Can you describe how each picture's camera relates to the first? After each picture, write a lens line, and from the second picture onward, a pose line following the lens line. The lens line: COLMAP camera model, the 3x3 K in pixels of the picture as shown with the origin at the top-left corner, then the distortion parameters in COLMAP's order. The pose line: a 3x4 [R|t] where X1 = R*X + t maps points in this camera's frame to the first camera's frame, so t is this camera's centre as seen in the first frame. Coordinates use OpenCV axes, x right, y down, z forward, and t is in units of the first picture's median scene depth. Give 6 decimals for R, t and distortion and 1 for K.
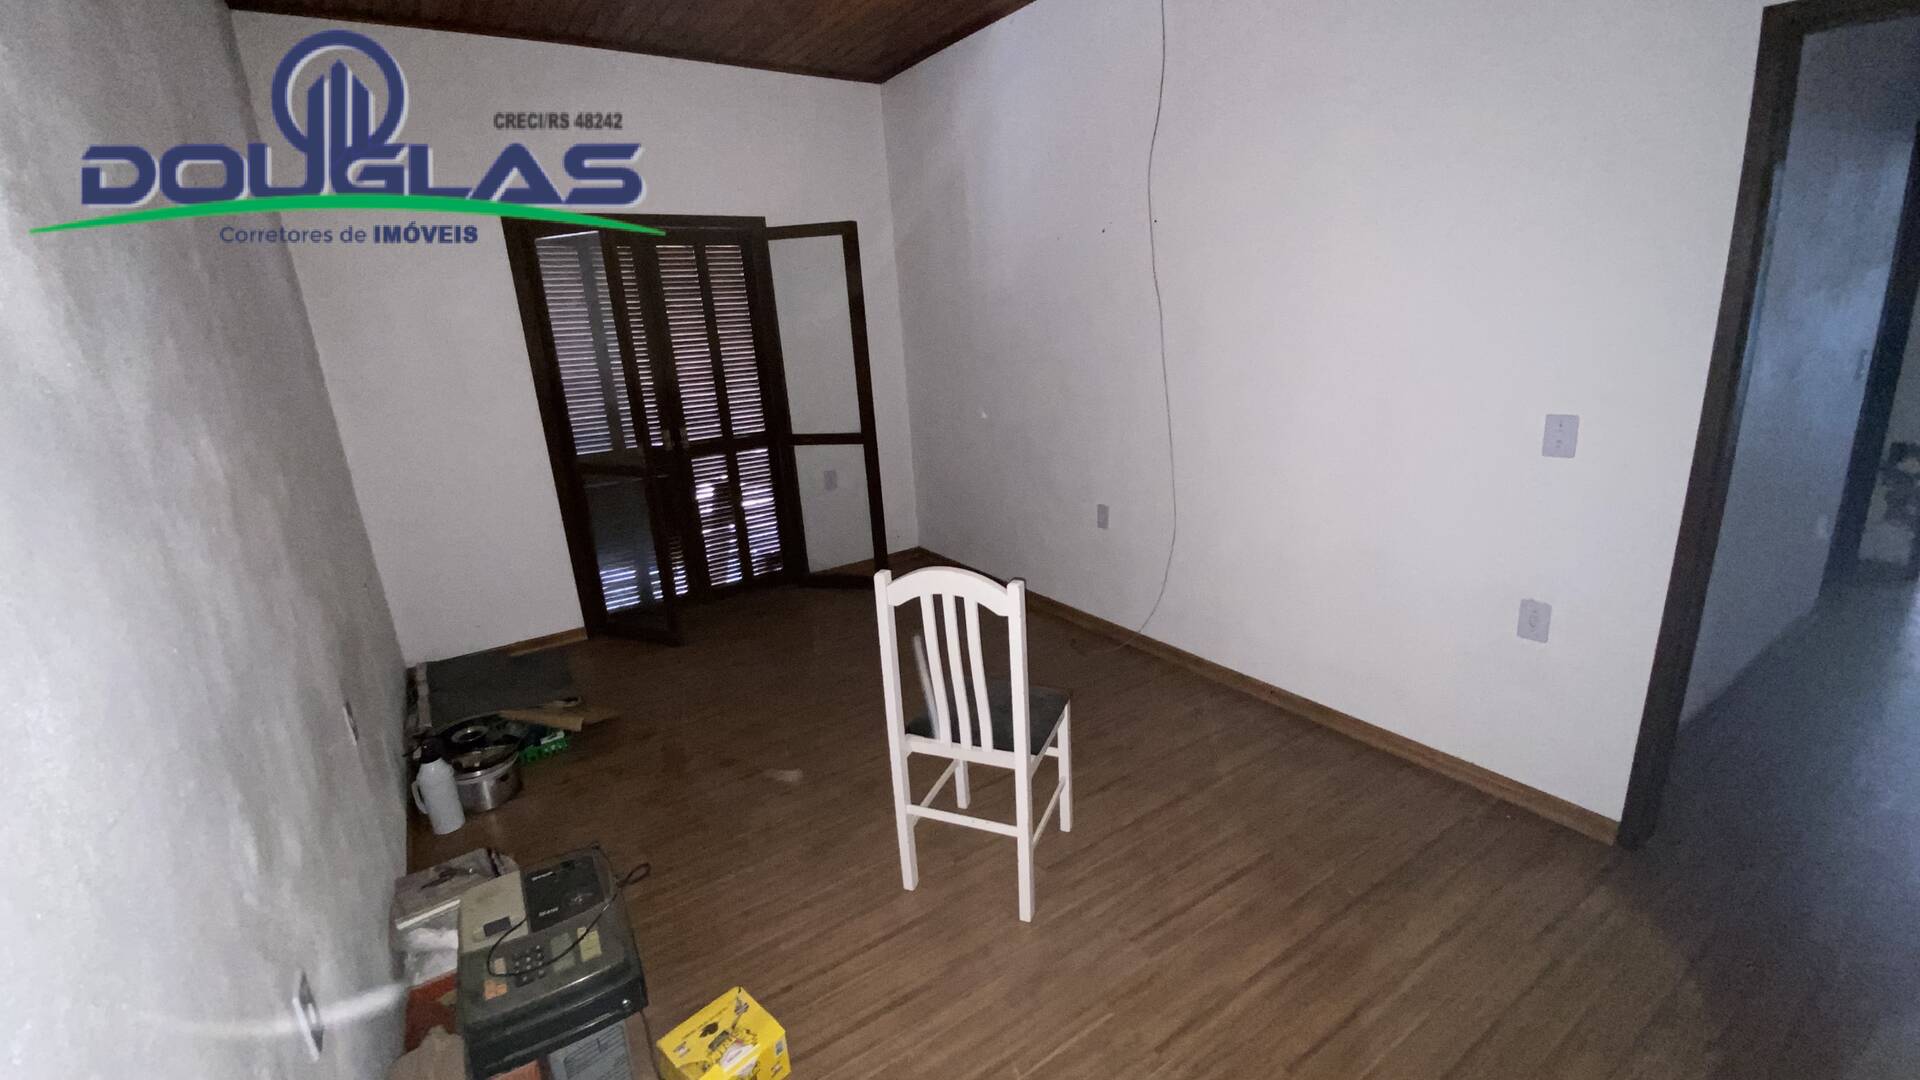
lens RADIAL K [[790.7, 0, 960.0], [0, 790.7, 540.0], [0, 0, 1]] dist [0.045289, -0.037715]
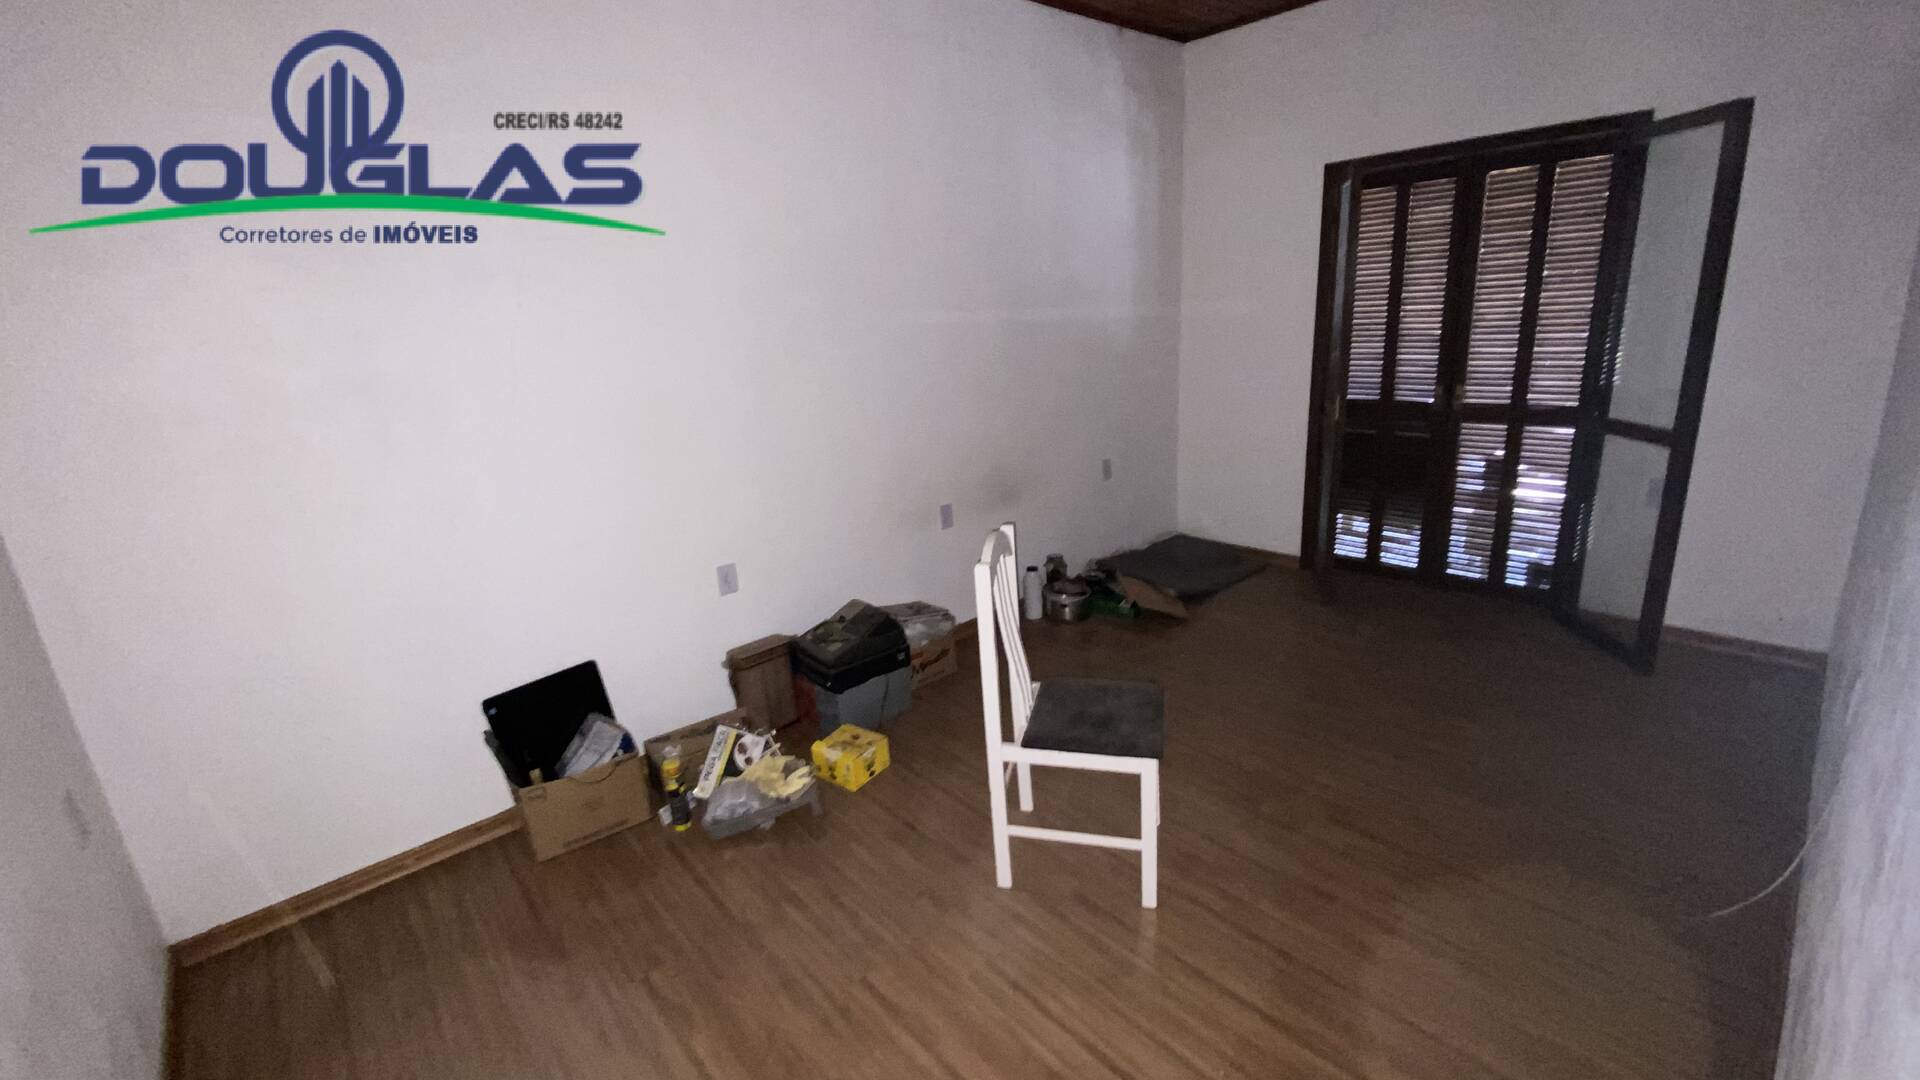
lens RADIAL K [[790.7, 0, 960.0], [0, 790.7, 540.0], [0, 0, 1]] dist [0.045289, -0.037715]
pose [[0.133709, 0.319296, -0.938175, 0.442349], [-0.212287, 0.933929, 0.287596, -0.116661], [0.968017, 0.160708, 0.192657, 0.320072]]
